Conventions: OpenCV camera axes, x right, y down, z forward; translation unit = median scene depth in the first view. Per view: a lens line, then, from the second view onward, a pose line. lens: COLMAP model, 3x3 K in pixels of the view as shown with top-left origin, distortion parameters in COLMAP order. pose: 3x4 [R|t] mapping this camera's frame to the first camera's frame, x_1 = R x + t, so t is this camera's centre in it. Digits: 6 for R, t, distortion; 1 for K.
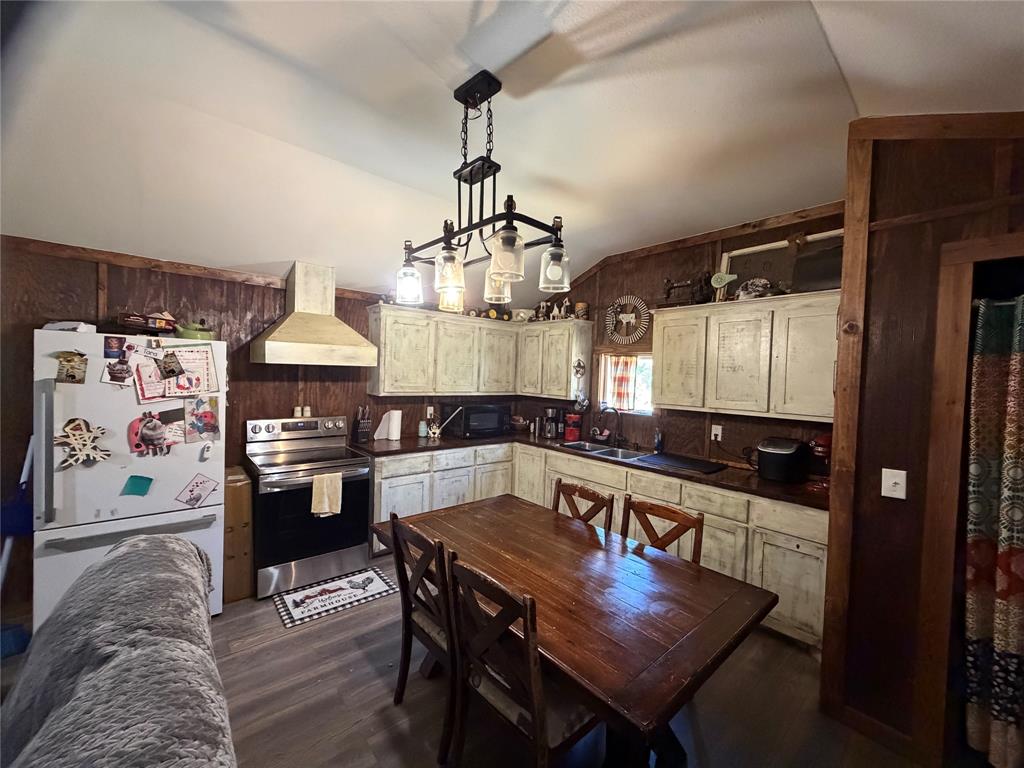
lens RADIAL K [[407.6, 0, 508.8], [0, 407.6, 385.5], [0, 0, 1]] dist [-0.003624, 0.000396]
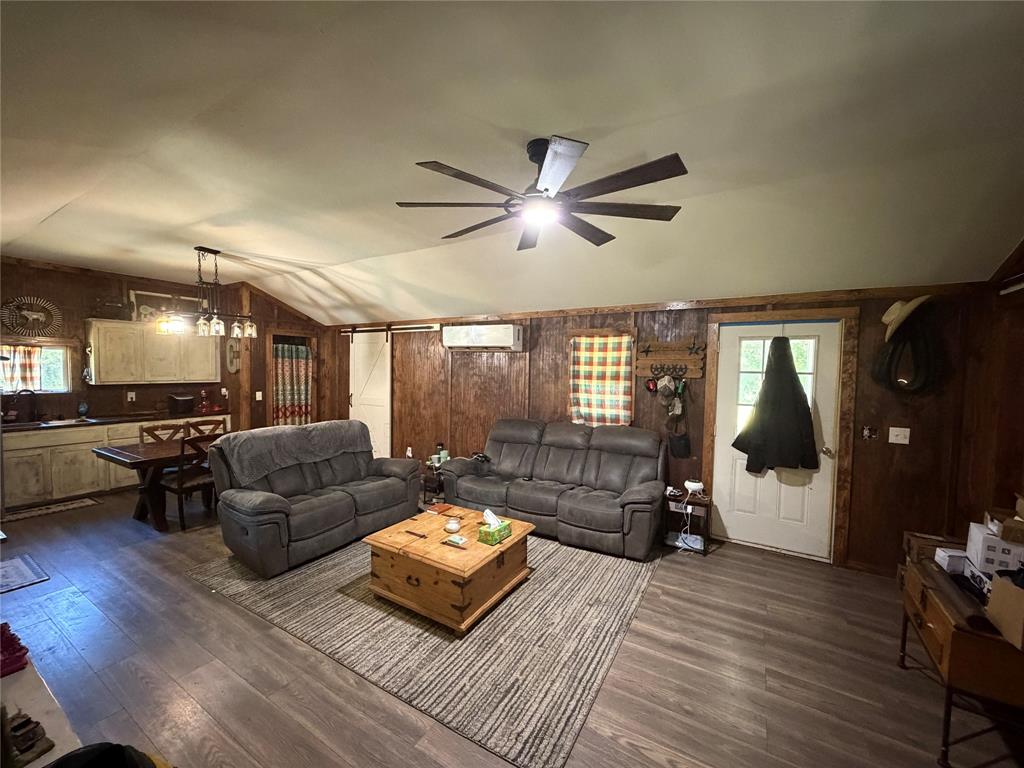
lens RADIAL K [[407.6, 0, 510.2], [0, 407.6, 385.6], [0, 0, 1]] dist [-0.003624, 0.000396]
pose [[-0.307064, -0.075132, 0.948719, -2.150525], [0.001760, 0.996832, 0.079512, -0.082013], [-0.951687, 0.026085, -0.305959, 0.036128]]
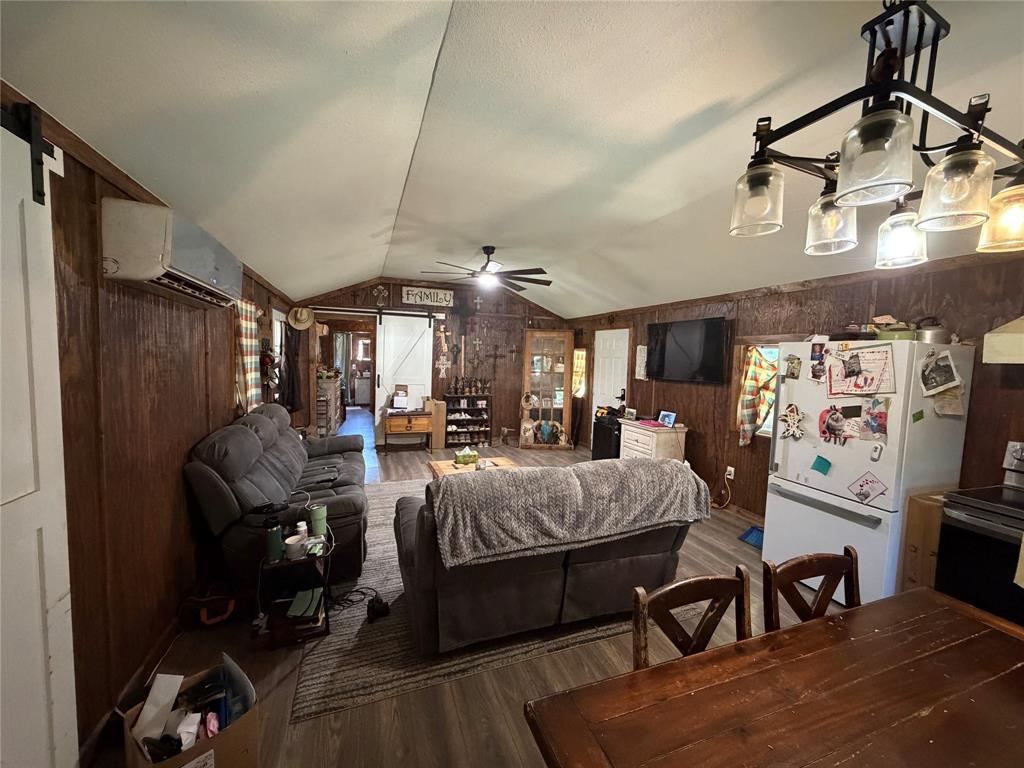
lens RADIAL K [[407.6, 0, 510.6], [0, 407.6, 387.4], [0, 0, 1]] dist [-0.003624, 0.000396]
pose [[-0.350524, 0.029941, -0.936075, 0.512707], [-0.065817, 0.996230, 0.056511, 0.007376], [0.934238, 0.081418, -0.347232, 0.504821]]
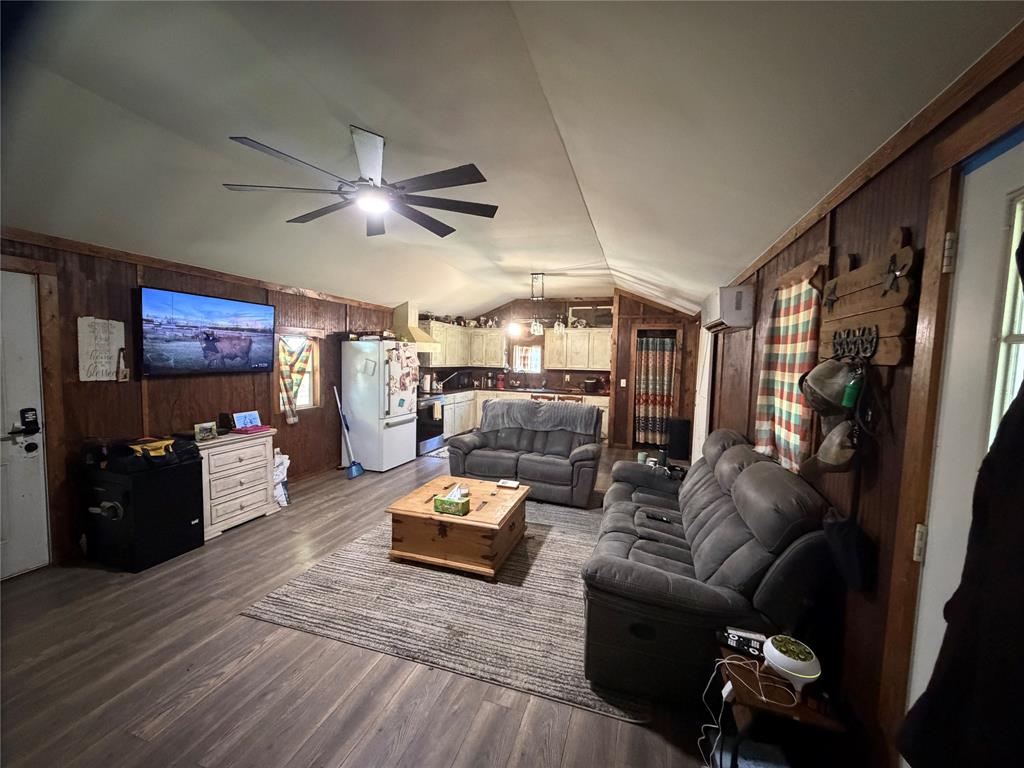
lens RADIAL K [[407.6, 0, 508.9], [0, 407.6, 386.1], [0, 0, 1]] dist [-0.003624, 0.000396]
pose [[0.858867, -0.046749, 0.510061, -1.521953], [0.017767, 0.997946, 0.061549, 0.003626], [-0.511891, -0.043800, 0.857933, -1.373587]]
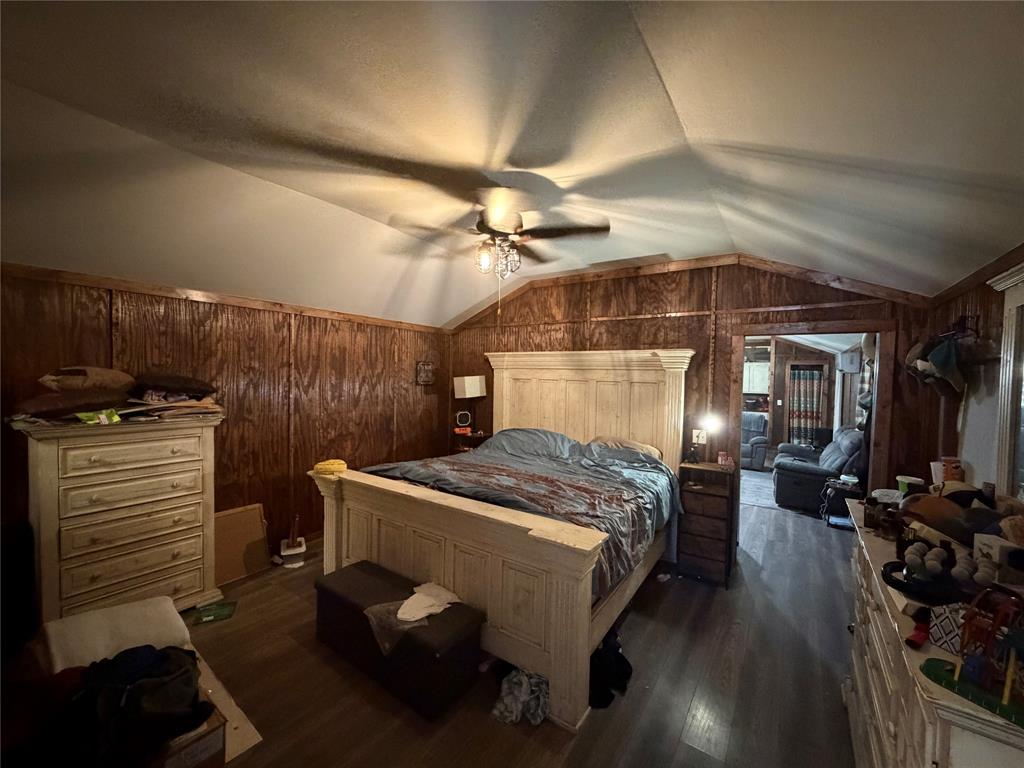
lens RADIAL K [[407.6, 0, 509.2], [0, 407.6, 381.5], [0, 0, 1]] dist [-0.003624, 0.000396]
pose [[0.970162, -0.009210, 0.242283, -2.962274], [0.010182, 0.999944, -0.002759, -0.050846], [-0.242244, 0.005143, 0.970202, -2.605669]]
